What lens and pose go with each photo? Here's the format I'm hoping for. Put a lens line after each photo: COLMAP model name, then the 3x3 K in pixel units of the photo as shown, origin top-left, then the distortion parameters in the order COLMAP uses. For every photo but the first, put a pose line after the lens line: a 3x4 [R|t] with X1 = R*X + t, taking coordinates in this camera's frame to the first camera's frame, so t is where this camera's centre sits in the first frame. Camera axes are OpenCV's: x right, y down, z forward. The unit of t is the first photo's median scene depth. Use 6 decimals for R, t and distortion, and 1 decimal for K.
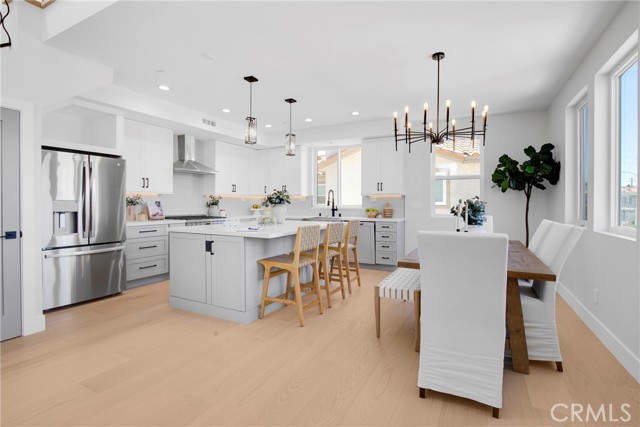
lens RADIAL K [[303.6, 0, 320.9], [0, 303.6, 205.3], [0, 0, 1]] dist [-0.001059, -0.000013]
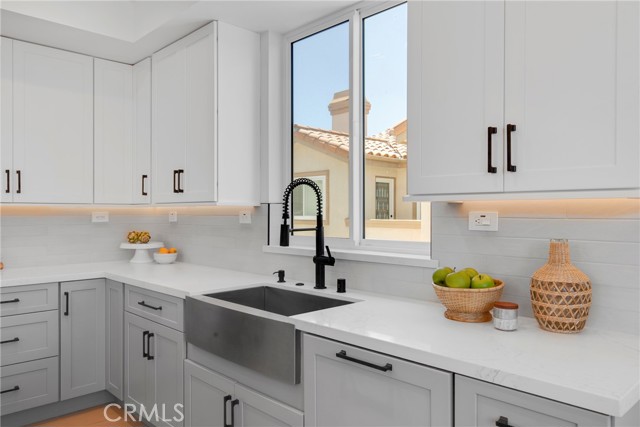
lens RADIAL K [[470.2, 0, 320.0], [0, 470.2, 213.5], [0, 0, 1]] dist [0.005134, 0.002569]
pose [[0.945463, -0.001804, -0.325724, 0.178695], [0.000355, 0.999990, -0.004509, -0.023252], [0.325729, 0.004147, 0.945454, 0.697972]]
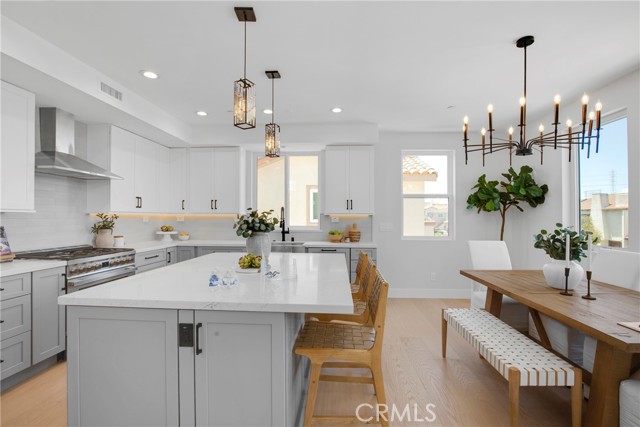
lens RADIAL K [[299.8, 0, 317.1], [0, 299.8, 216.3], [0, 0, 1]] dist [-0.017882, -0.000100]
pose [[0.918667, 0.002344, 0.395026, -0.201452], [0.000472, 0.999975, -0.007031, -0.023284], [-0.395033, 0.006646, 0.918643, 0.277336]]
